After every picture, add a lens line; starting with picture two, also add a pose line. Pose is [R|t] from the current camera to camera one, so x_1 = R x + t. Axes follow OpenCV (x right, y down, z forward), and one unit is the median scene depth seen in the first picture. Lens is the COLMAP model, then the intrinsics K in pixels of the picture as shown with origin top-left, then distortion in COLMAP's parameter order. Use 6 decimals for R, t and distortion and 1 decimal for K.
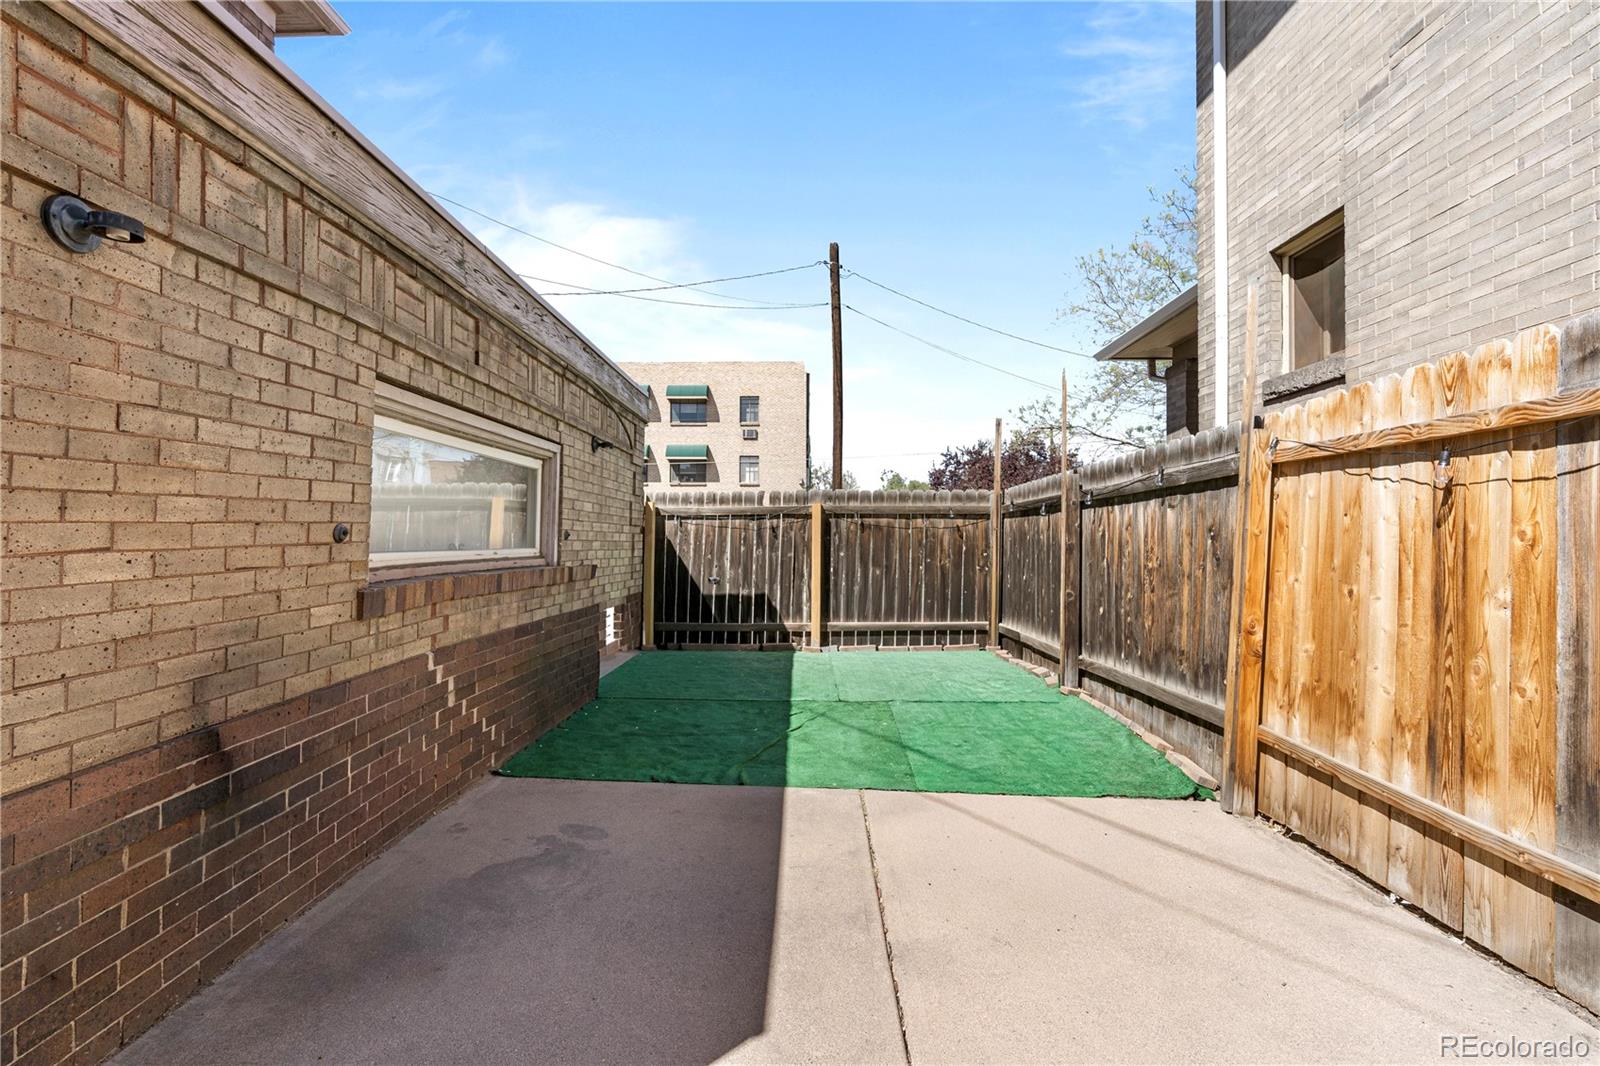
lens RADIAL K [[741.0, 0, 799.9], [0, 741.0, 534.6], [0, 0, 1]] dist [-0.009576, 0.004236]
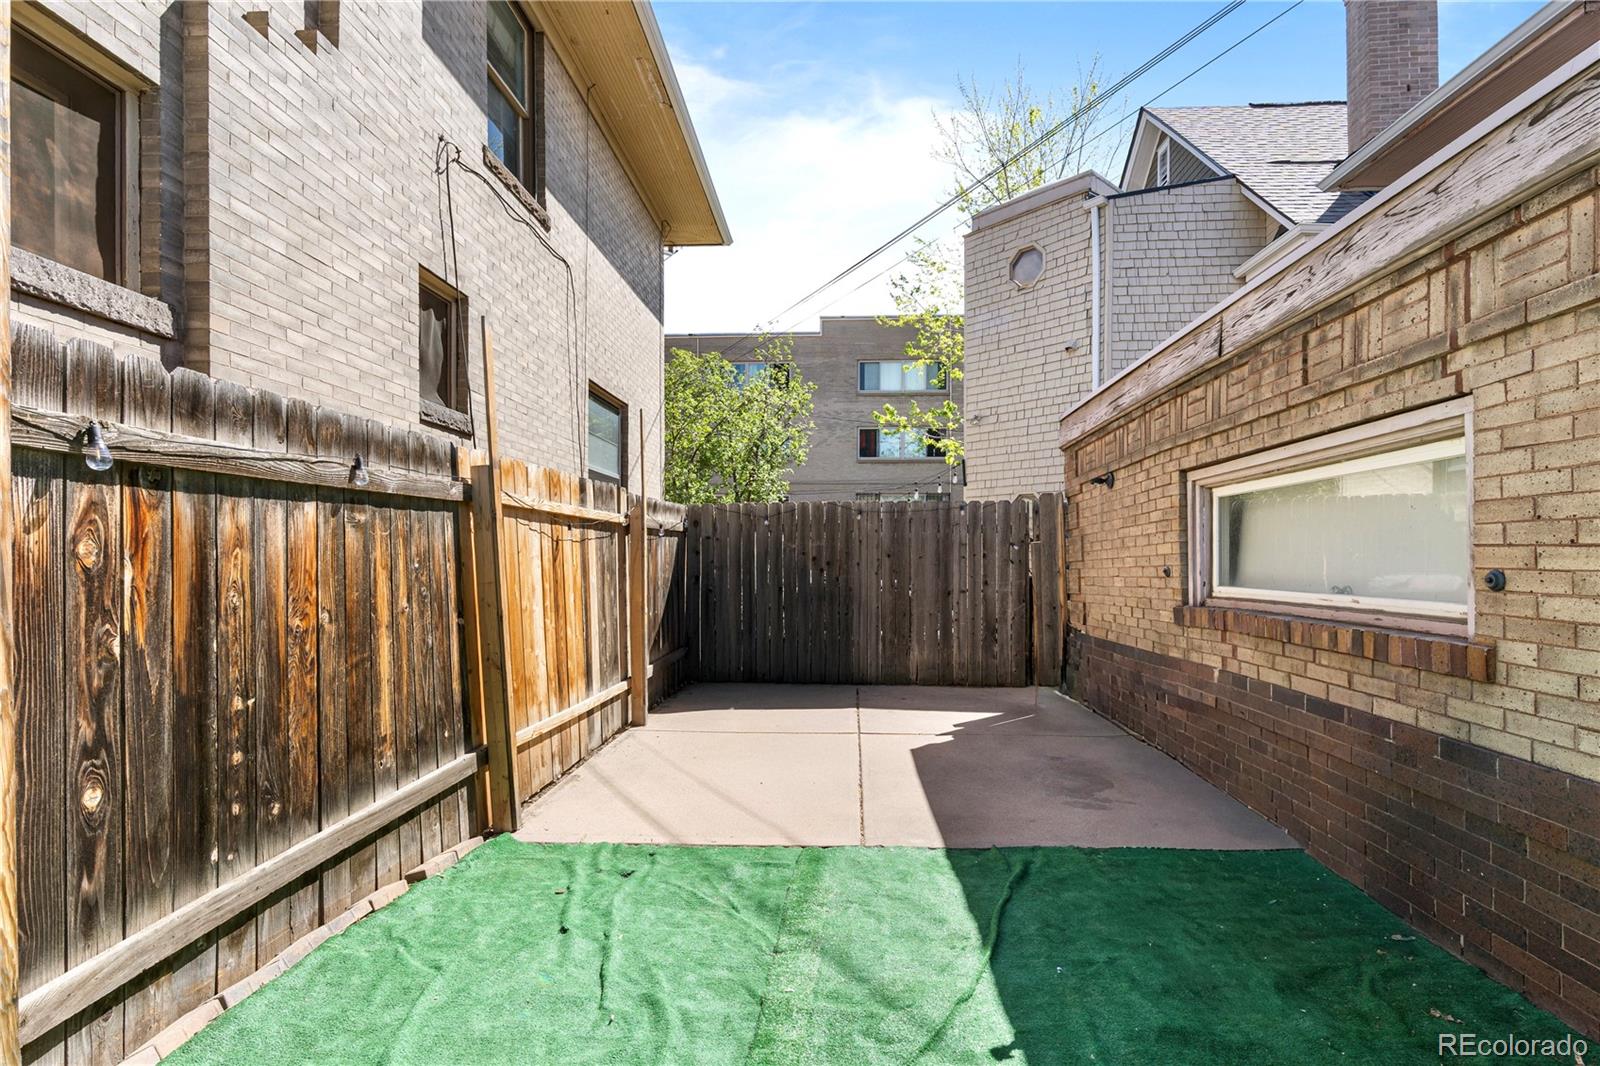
lens RADIAL K [[741.0, 0, 805.6], [0, 741.0, 562.8], [0, 0, 1]] dist [-0.009576, 0.004236]
pose [[-0.999161, -0.010051, 0.039702, 0.142236], [-0.010170, 0.999944, -0.002791, -0.007747], [-0.039672, -0.003192, -0.999208, 2.254492]]
